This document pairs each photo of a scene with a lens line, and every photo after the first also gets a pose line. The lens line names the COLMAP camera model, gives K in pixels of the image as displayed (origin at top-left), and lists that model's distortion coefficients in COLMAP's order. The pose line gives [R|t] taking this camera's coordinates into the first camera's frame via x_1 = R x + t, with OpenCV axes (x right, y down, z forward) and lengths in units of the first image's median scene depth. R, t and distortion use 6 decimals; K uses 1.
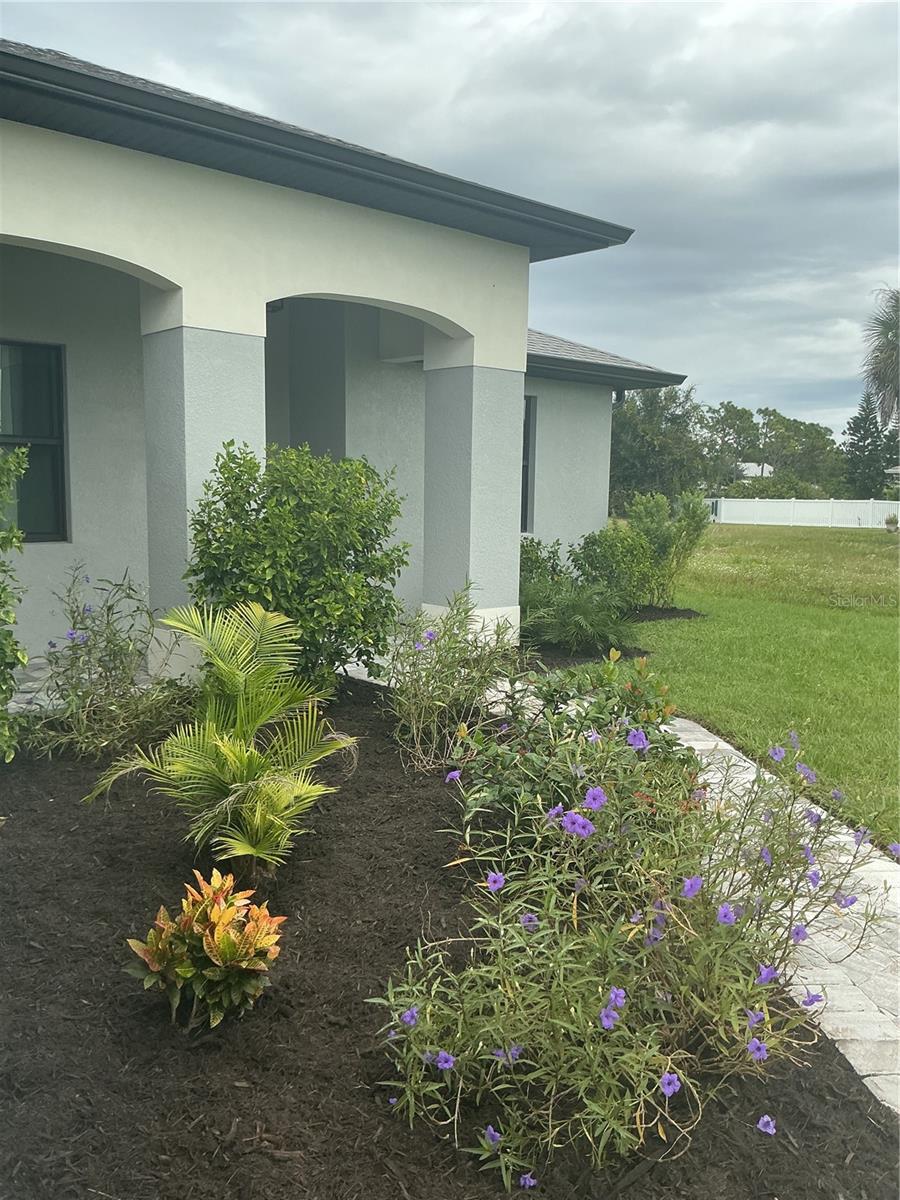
lens RADIAL K [[1000.1, 0, 450.0], [0, 1000.1, 600.0], [0, 0, 1]] dist [0.150014, -0.322426]
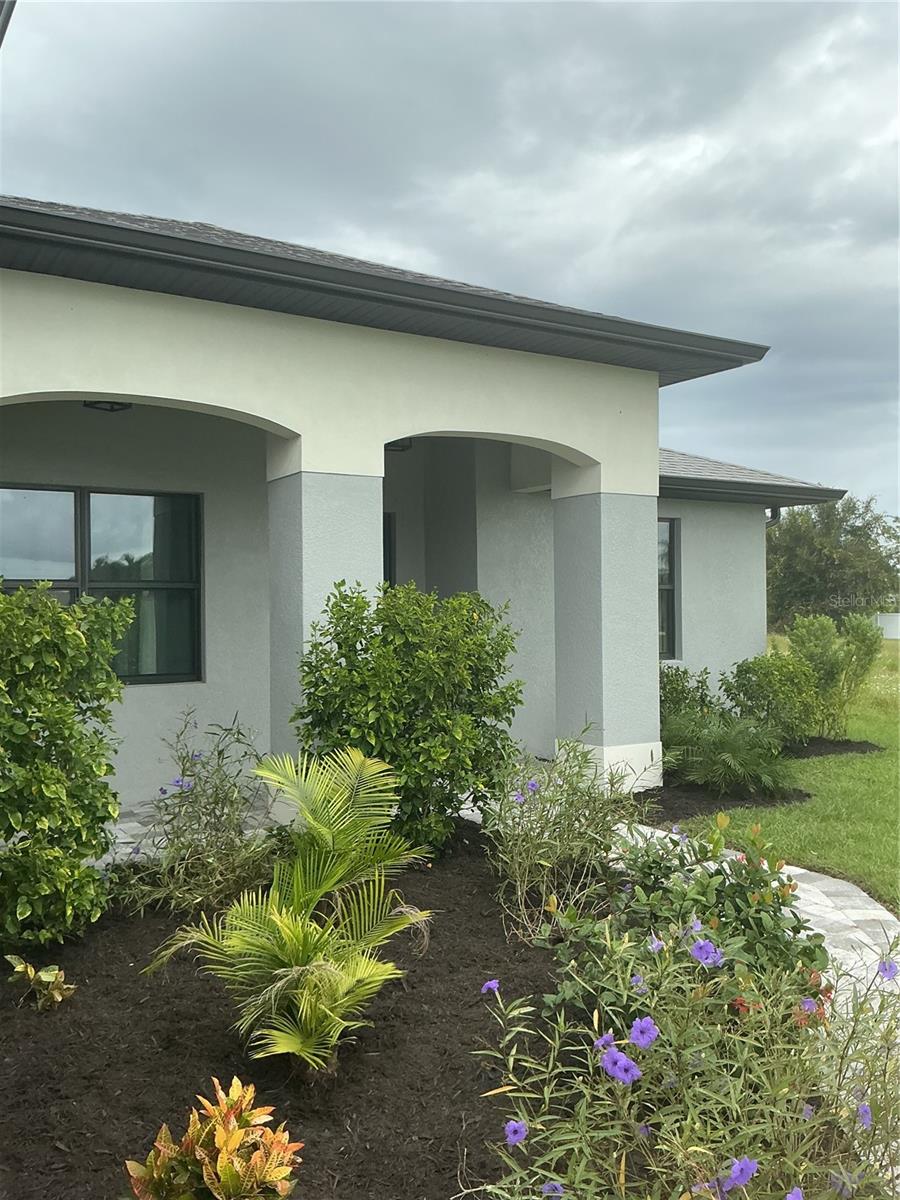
lens RADIAL K [[1000.1, 0, 450.0], [0, 1000.1, 600.0], [0, 0, 1]] dist [0.150014, -0.322426]
pose [[0.985238, -0.027614, -0.168947, 0.054624], [0.007181, 0.992702, -0.120381, -0.019396], [0.171039, 0.117391, 0.978246, 0.053372]]
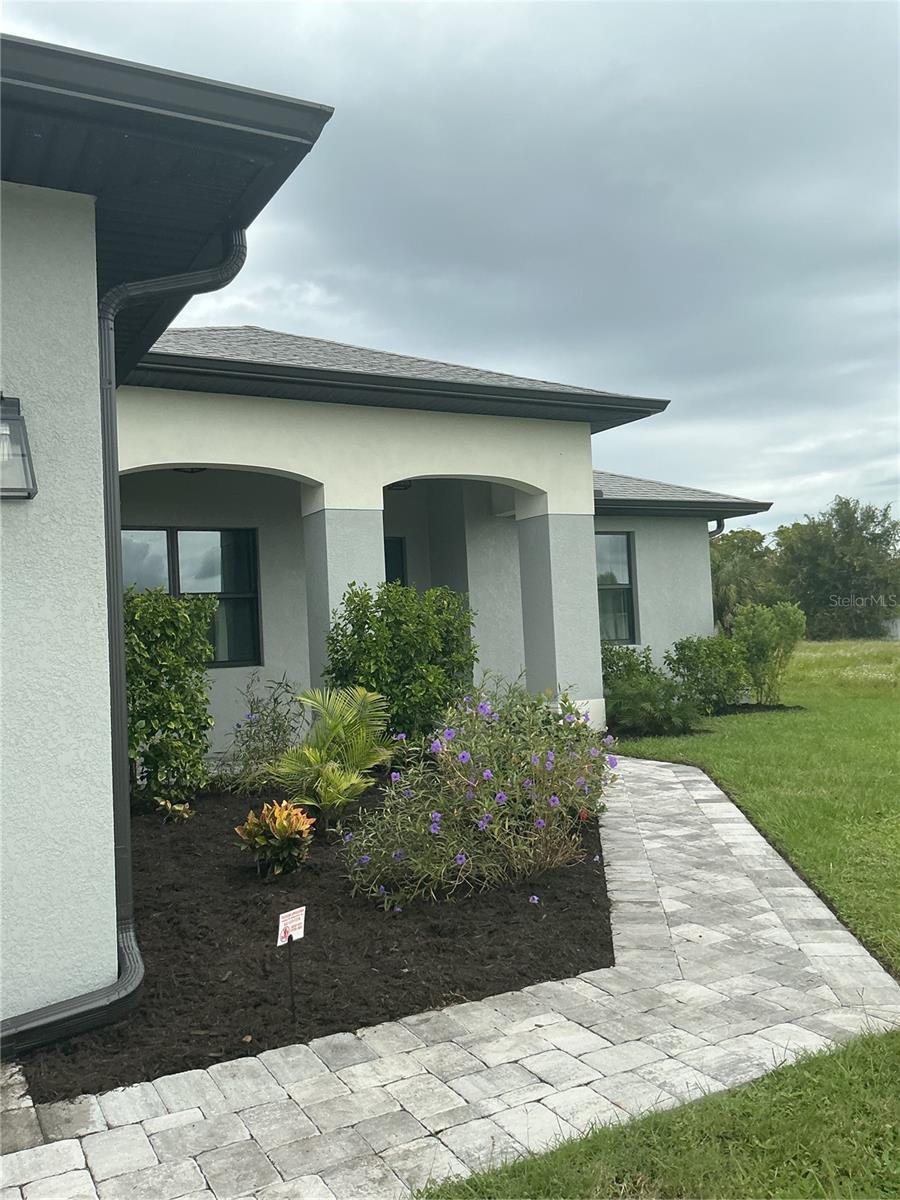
lens RADIAL K [[1000.1, 0, 450.0], [0, 1000.1, 600.0], [0, 0, 1]] dist [0.150014, -0.322426]
pose [[0.973255, -0.072115, -0.218115, 0.235037], [0.039956, 0.988118, -0.148414, 0.089133], [0.226226, 0.135729, 0.964572, -0.365430]]
